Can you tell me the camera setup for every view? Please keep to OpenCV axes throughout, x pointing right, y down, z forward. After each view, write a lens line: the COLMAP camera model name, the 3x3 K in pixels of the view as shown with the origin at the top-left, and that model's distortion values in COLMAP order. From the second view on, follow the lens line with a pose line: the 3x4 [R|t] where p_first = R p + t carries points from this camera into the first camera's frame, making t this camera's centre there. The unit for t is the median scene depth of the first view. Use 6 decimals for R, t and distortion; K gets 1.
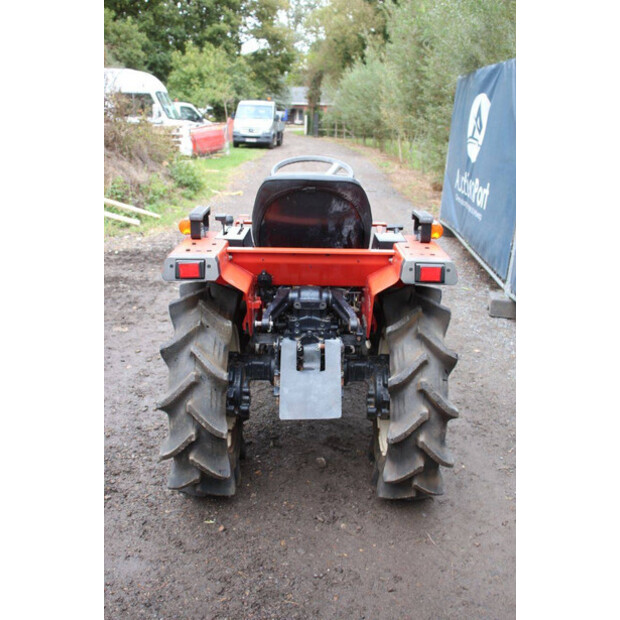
lens RADIAL K [[622.1, 0, 314.2], [0, 622.1, 321.3], [0, 0, 1]] dist [-0.041851, 0.000000]
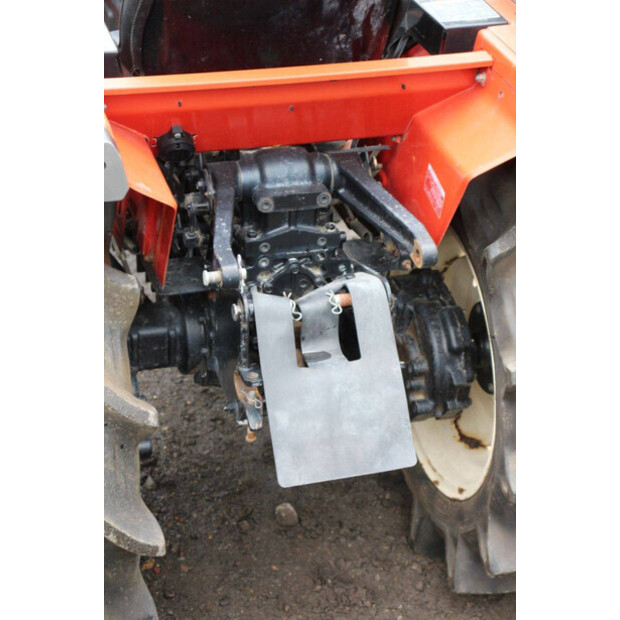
lens RADIAL K [[1437.7, 0, 316.3], [0, 1437.7, 323.7], [0, 0, 1]] dist [0.401792, 0.000000]
pose [[0.957637, -0.130423, 0.256751, -0.252938], [0.066791, 0.967844, 0.242522, -0.180256], [-0.280126, -0.215099, 0.935554, 0.065907]]
